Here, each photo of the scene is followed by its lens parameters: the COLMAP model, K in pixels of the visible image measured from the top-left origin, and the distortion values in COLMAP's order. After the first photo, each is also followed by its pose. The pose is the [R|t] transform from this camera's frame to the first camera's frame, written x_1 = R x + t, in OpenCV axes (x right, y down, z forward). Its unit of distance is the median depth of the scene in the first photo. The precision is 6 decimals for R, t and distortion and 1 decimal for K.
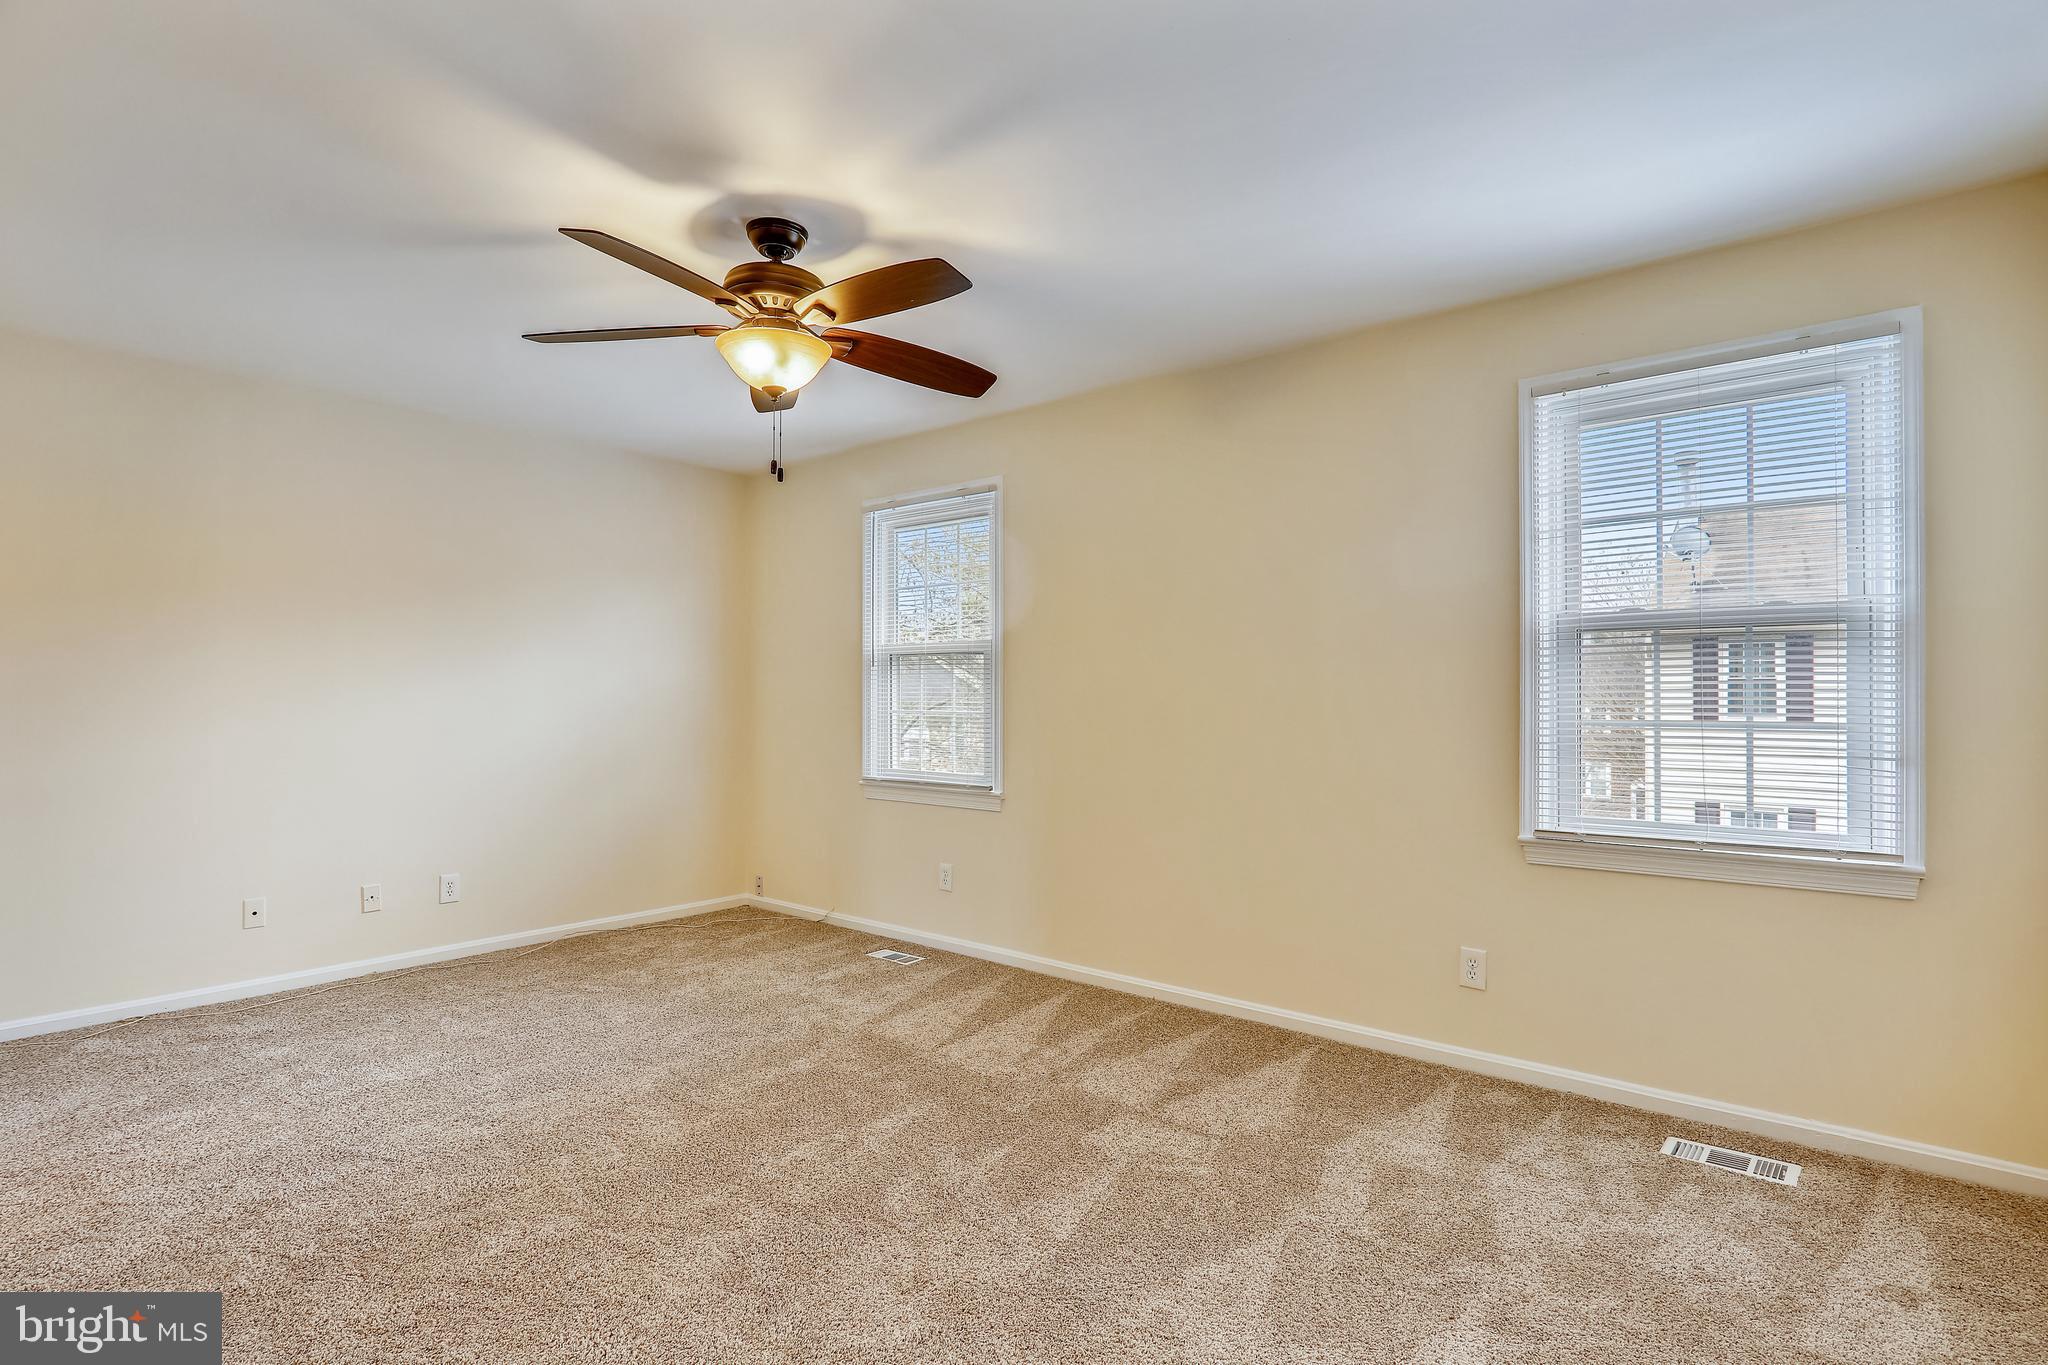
lens RADIAL K [[1004.4, 0, 1019.5], [0, 1004.4, 689.0], [0, 0, 1]] dist [0.000614, 0.000231]
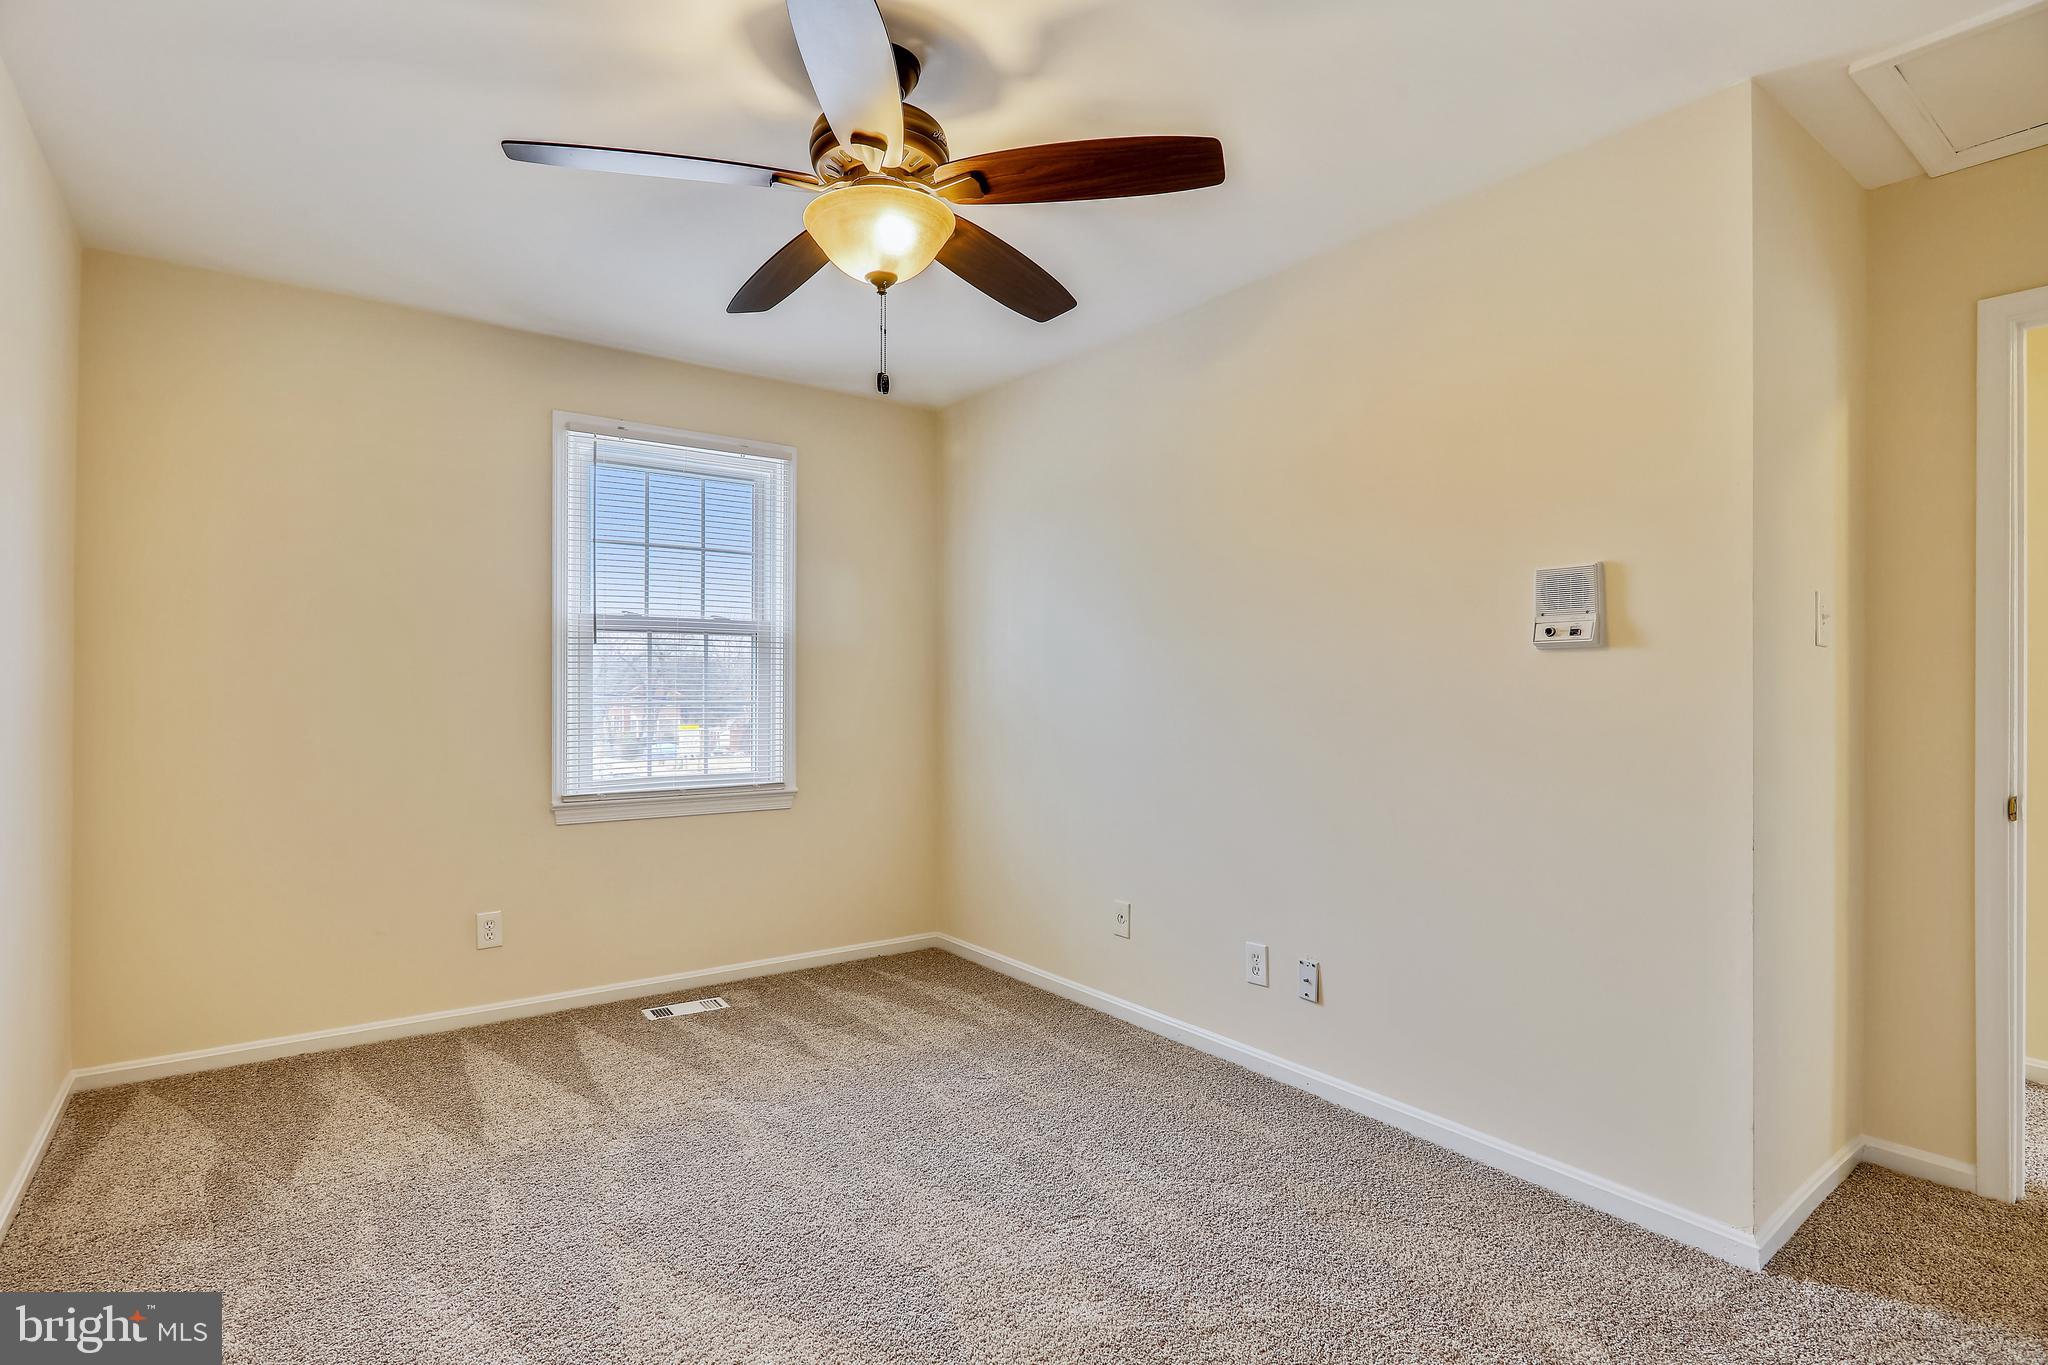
lens RADIAL K [[811.0, 0, 1024.0], [0, 811.0, 689.6], [0, 0, 1]] dist [-0.001054, -0.000041]
pose [[0.346996, -0.002844, 0.937862, -0.205014], [-0.012646, 0.999890, 0.007711, 0.000806], [-0.937781, -0.014536, 0.346922, 0.169106]]
